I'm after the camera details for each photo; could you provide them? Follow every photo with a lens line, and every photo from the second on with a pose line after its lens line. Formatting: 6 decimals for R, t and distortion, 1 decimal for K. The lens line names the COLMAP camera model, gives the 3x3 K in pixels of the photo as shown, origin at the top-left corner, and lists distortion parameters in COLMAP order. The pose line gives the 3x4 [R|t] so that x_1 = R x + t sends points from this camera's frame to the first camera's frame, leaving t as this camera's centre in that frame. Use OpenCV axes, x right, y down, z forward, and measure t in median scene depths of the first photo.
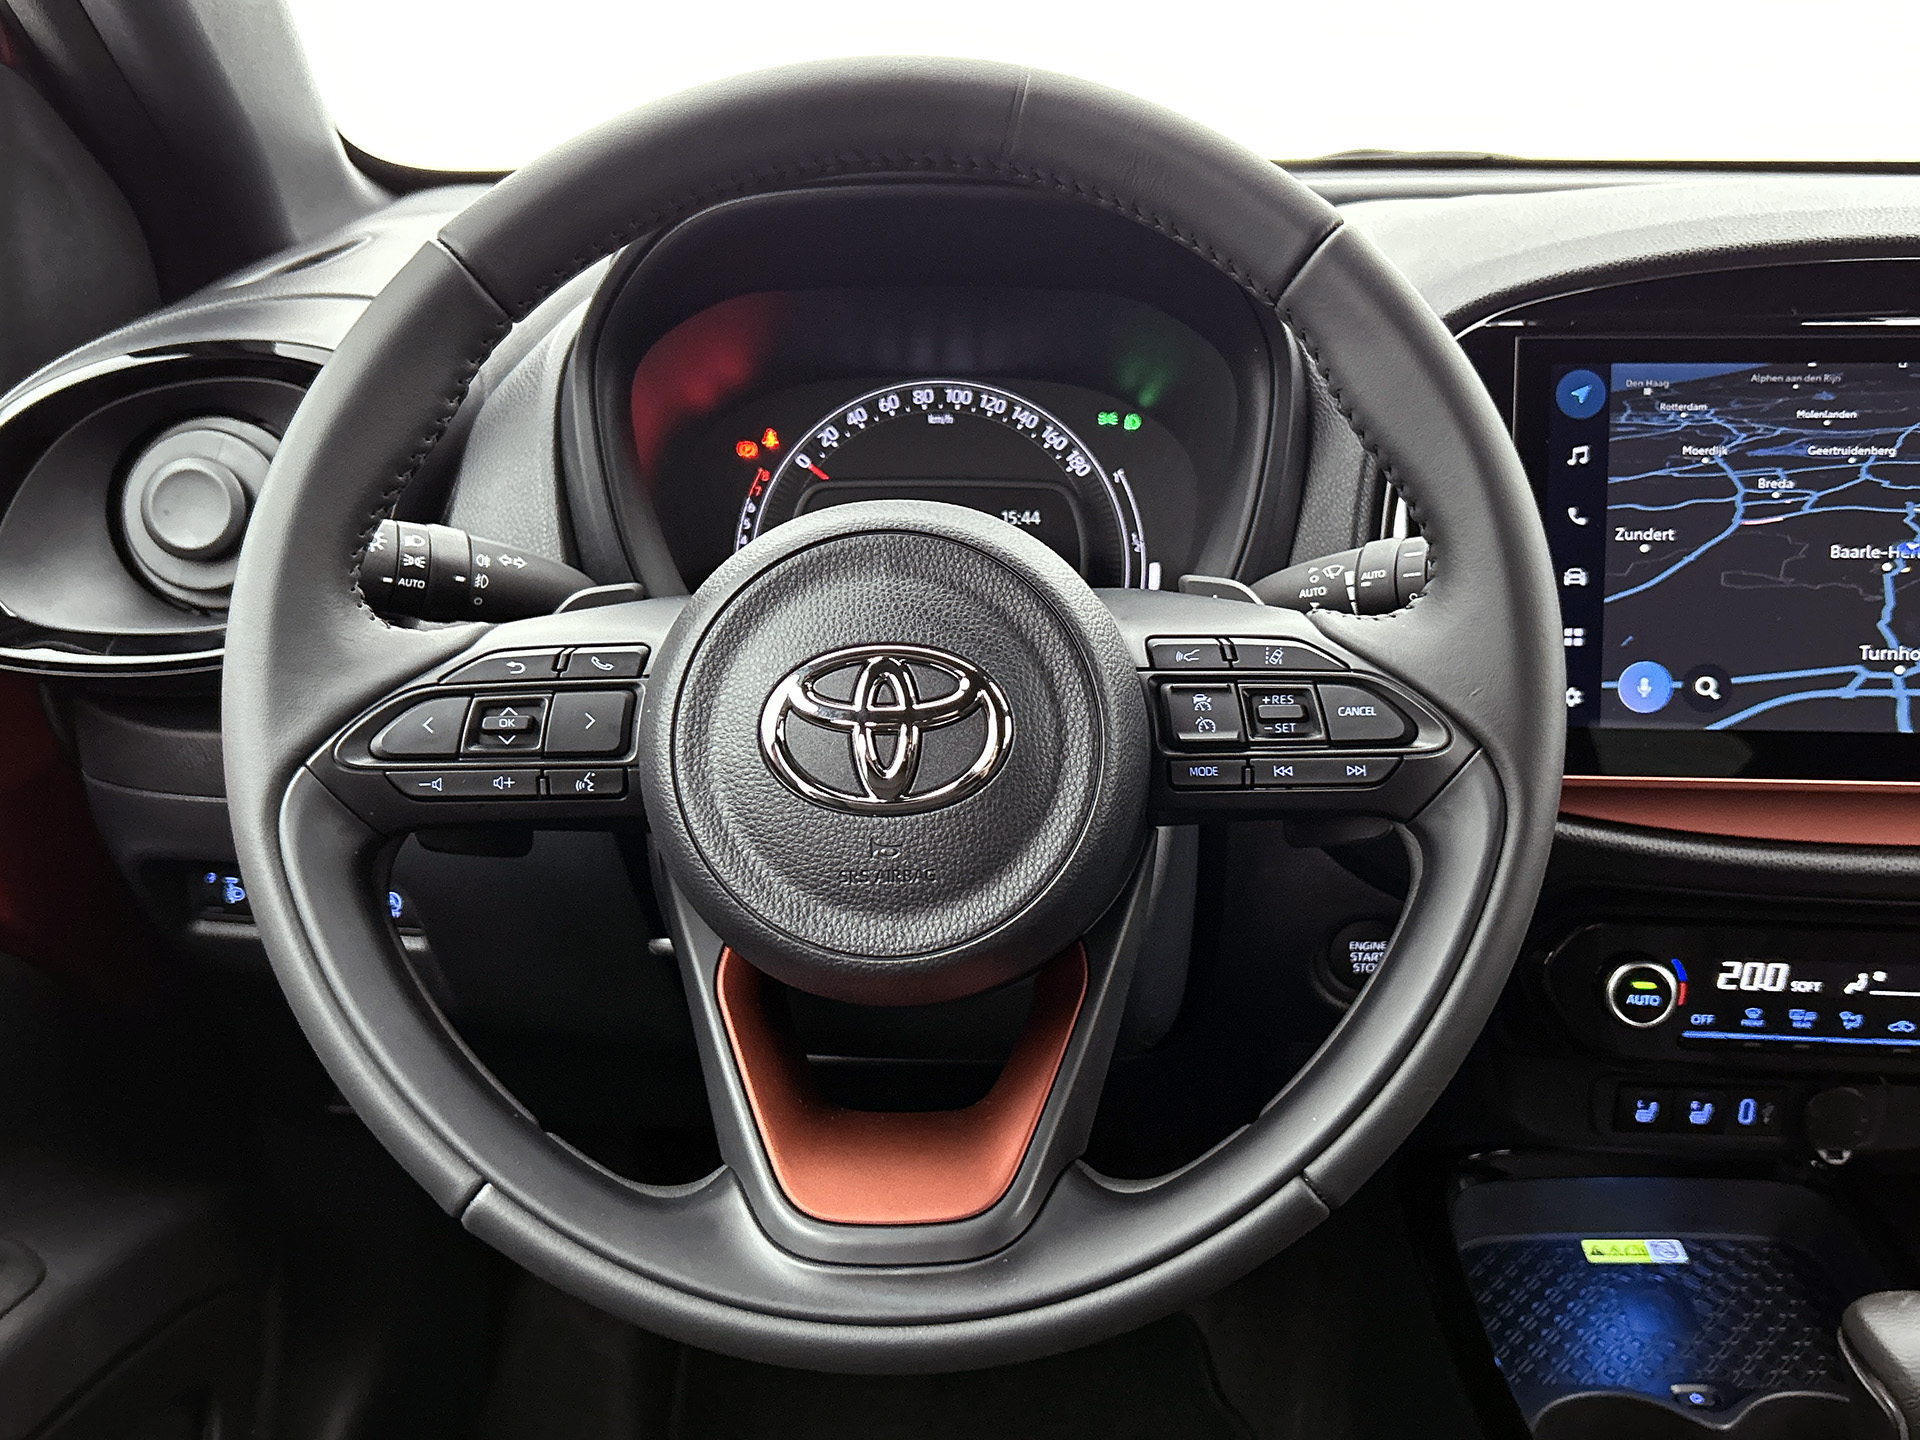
lens RADIAL K [[1796.9, 0, 981.9], [0, 1796.9, 710.1], [0, 0, 1]] dist [0.003700, -0.026635]
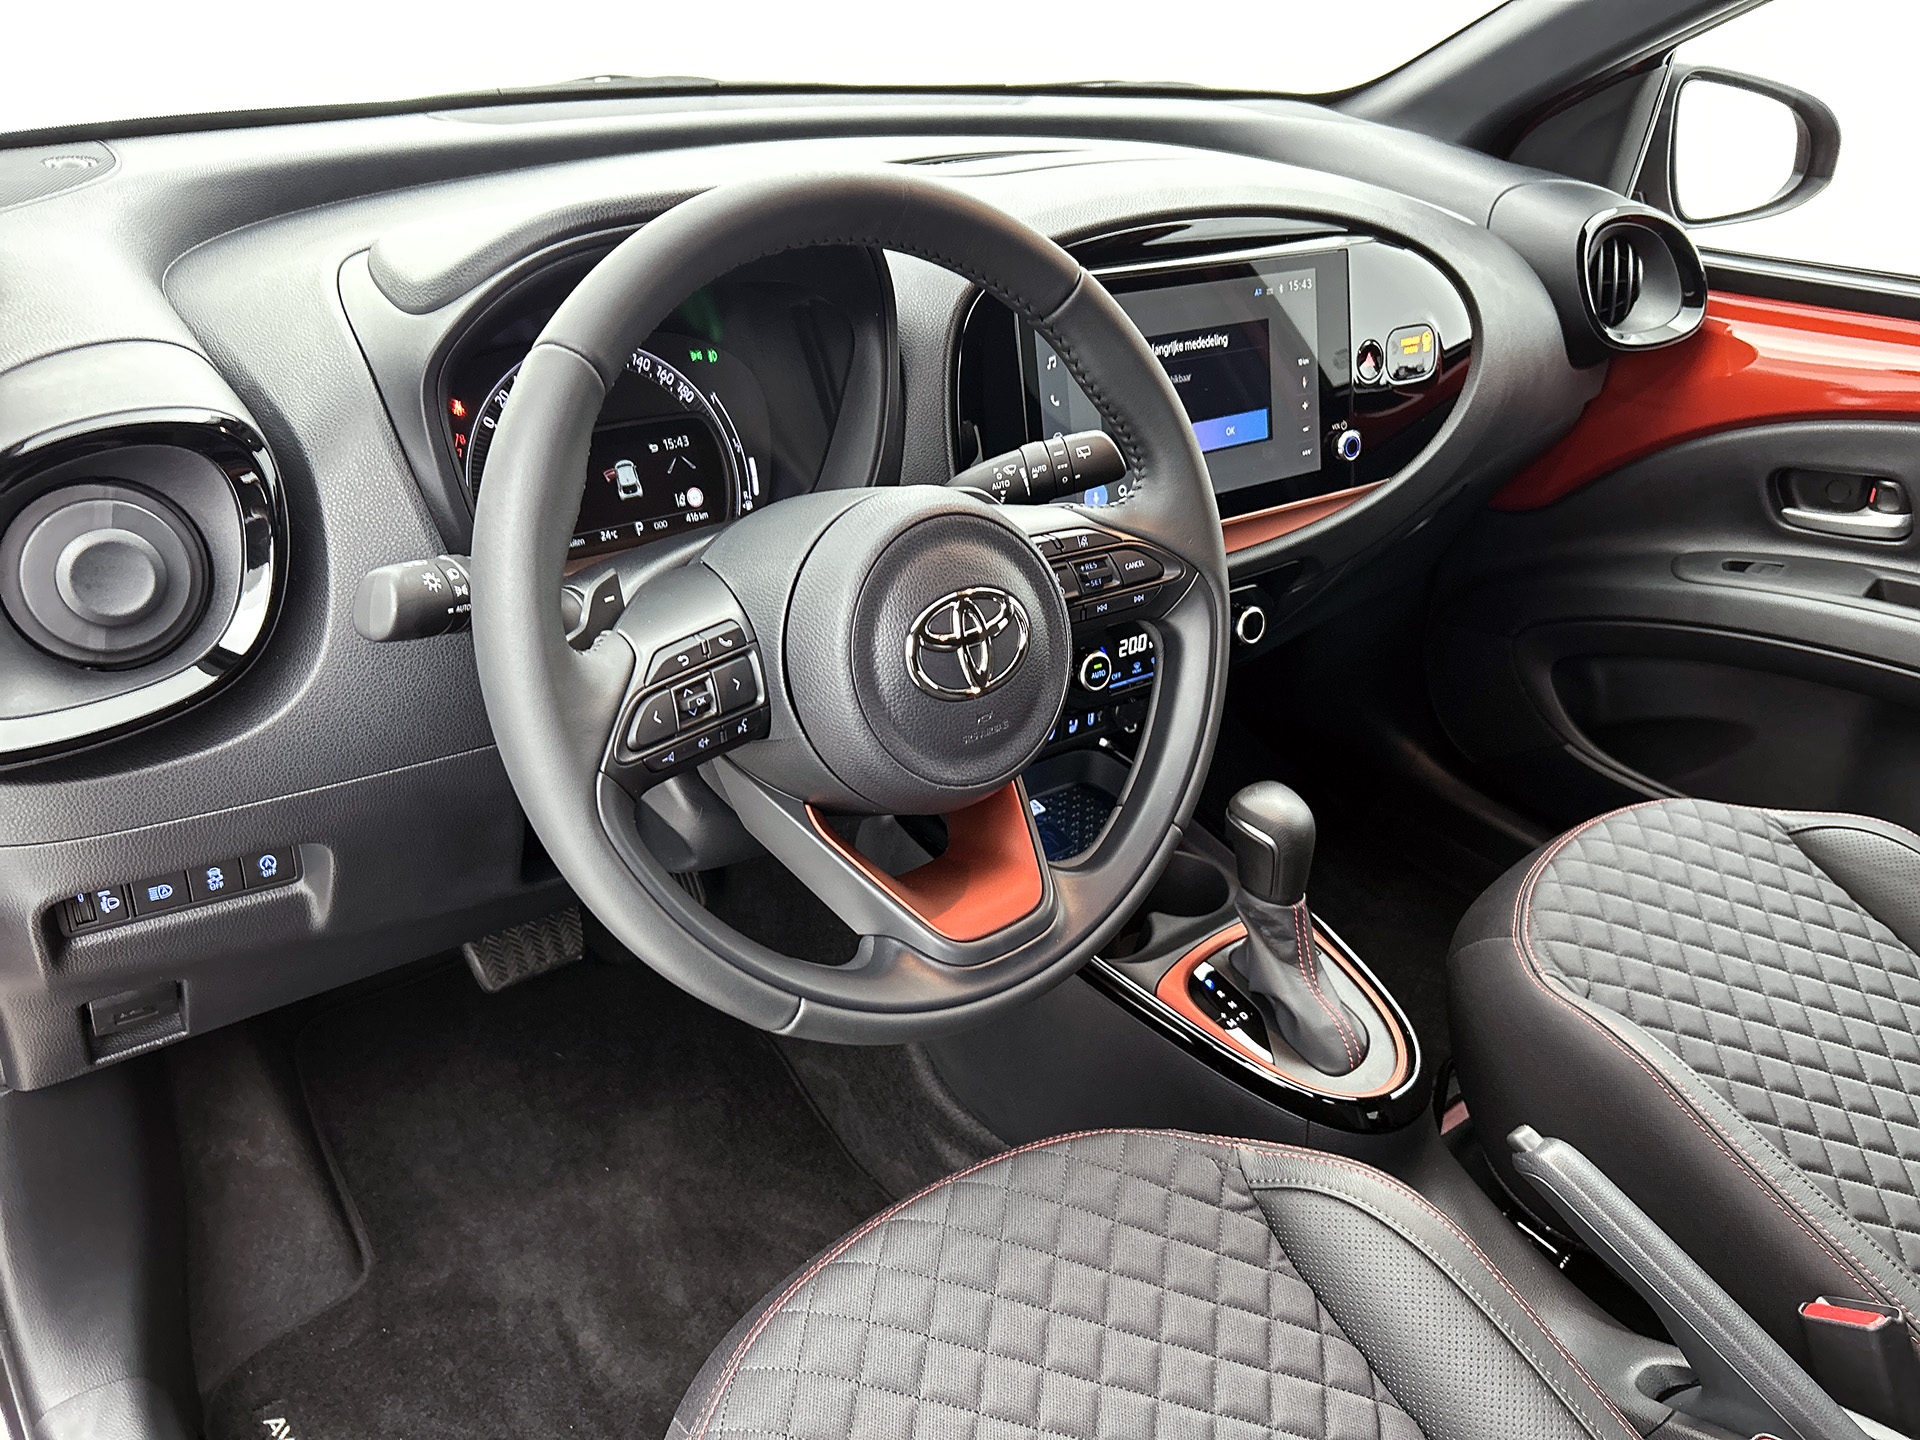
lens RADIAL K [[1428.2, 0, 955.6], [0, 1428.2, 742.2], [0, 0, 1]] dist [0.081863, -0.140019]
pose [[0.757487, -0.283754, 0.587960, -0.602003], [0.145729, 0.951372, 0.271392, -0.182057], [-0.636378, -0.119893, 0.762003, 0.026439]]
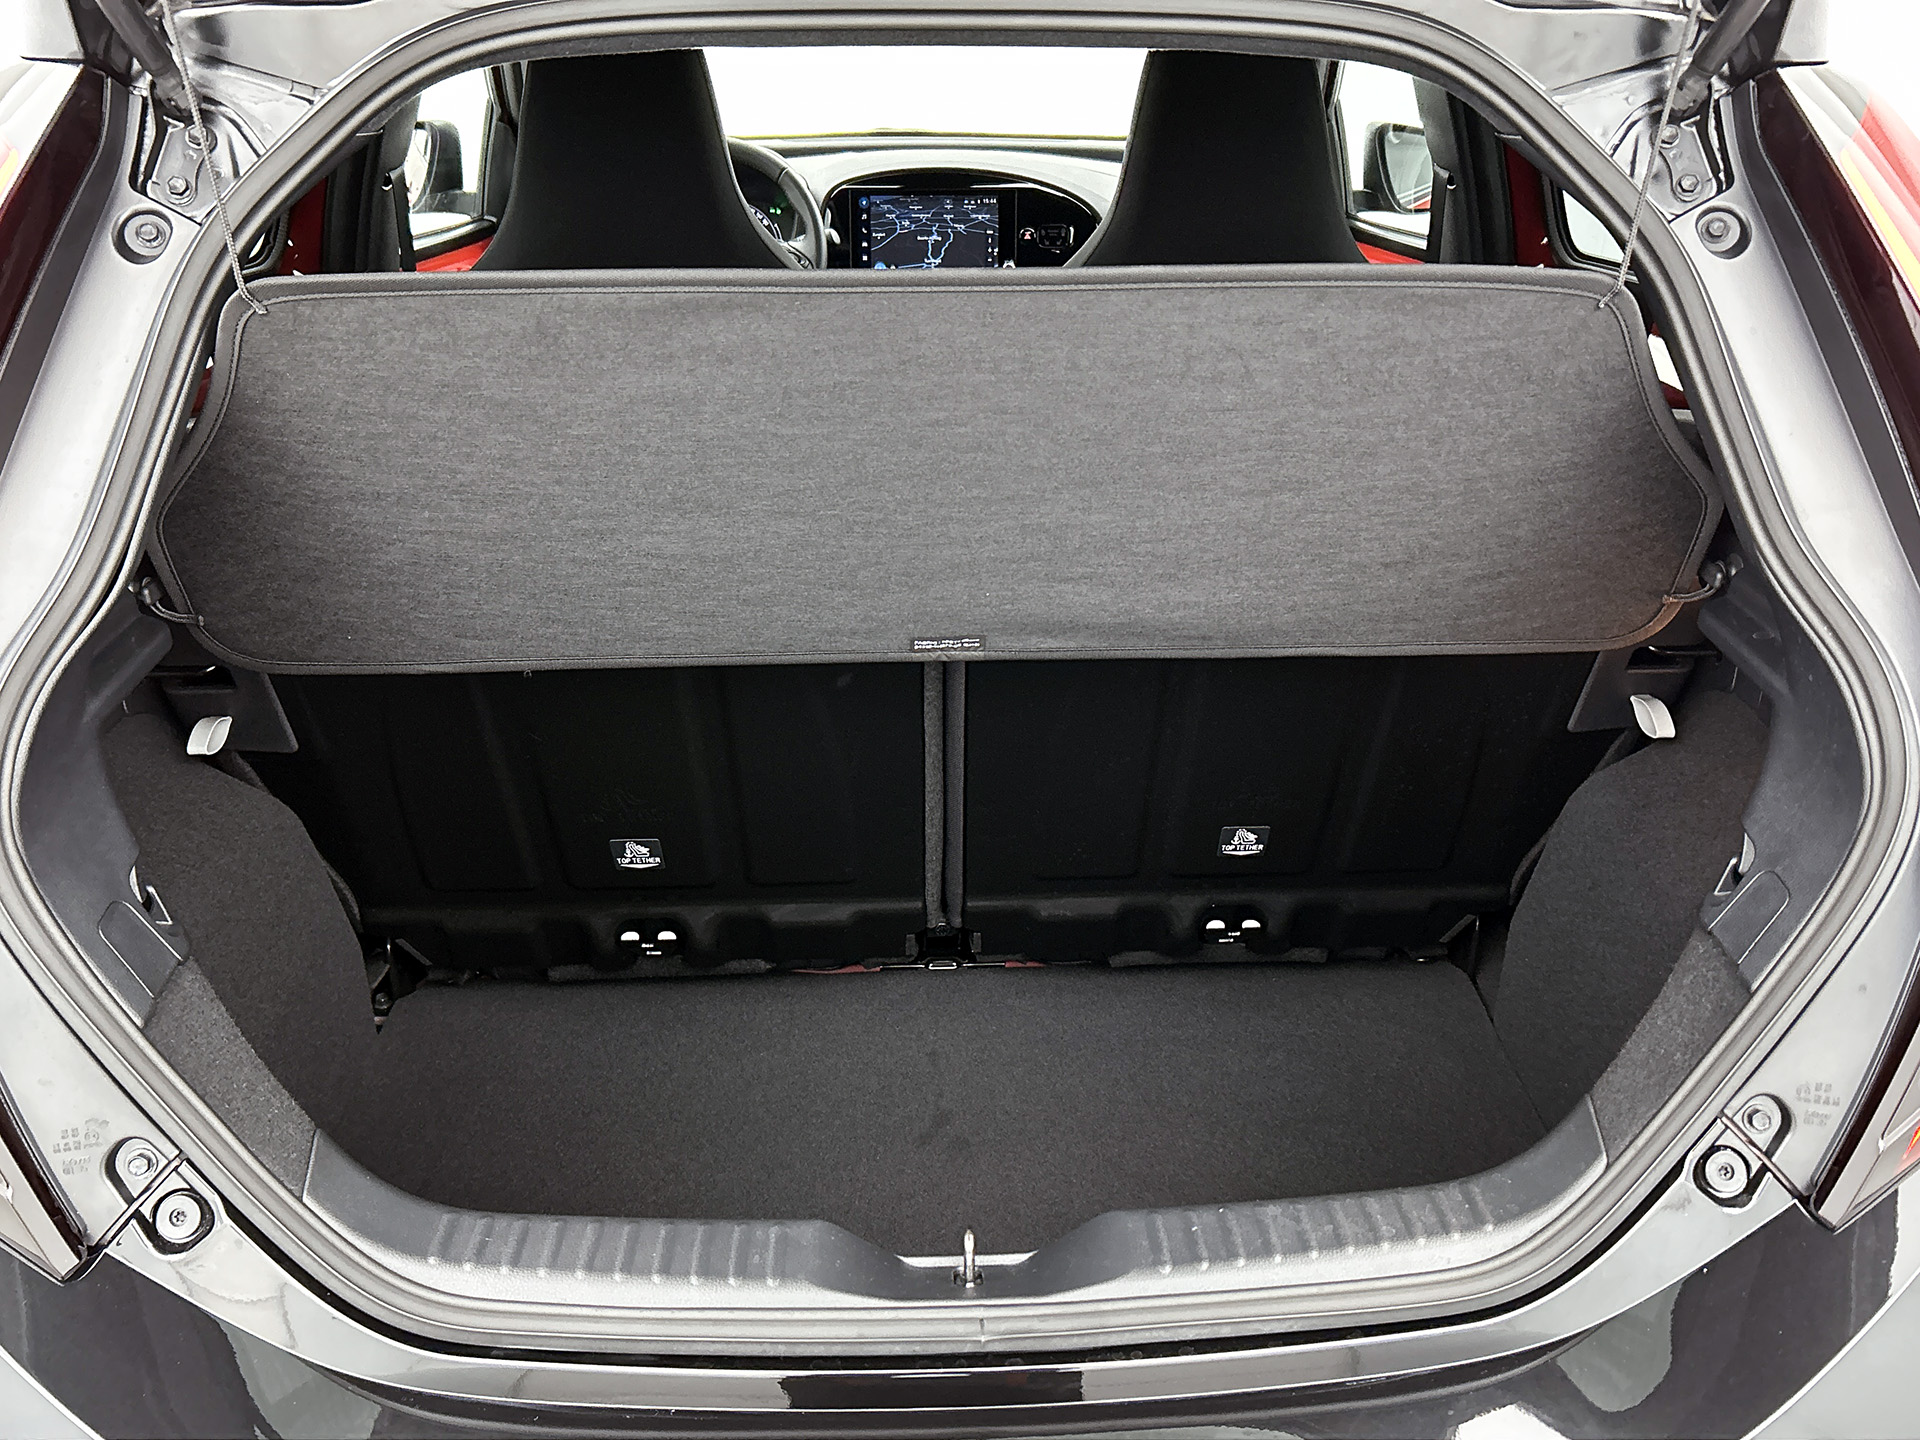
lens RADIAL K [[1564.2, 0, 966.4], [0, 1564.2, 727.8], [0, 0, 1]] dist [0.093523, -0.195791]
pose [[0.998866, -0.015723, 0.044942, 0.394739], [0.009879, 0.991801, 0.127411, 0.651893], [-0.046577, -0.126822, 0.990831, -3.214665]]
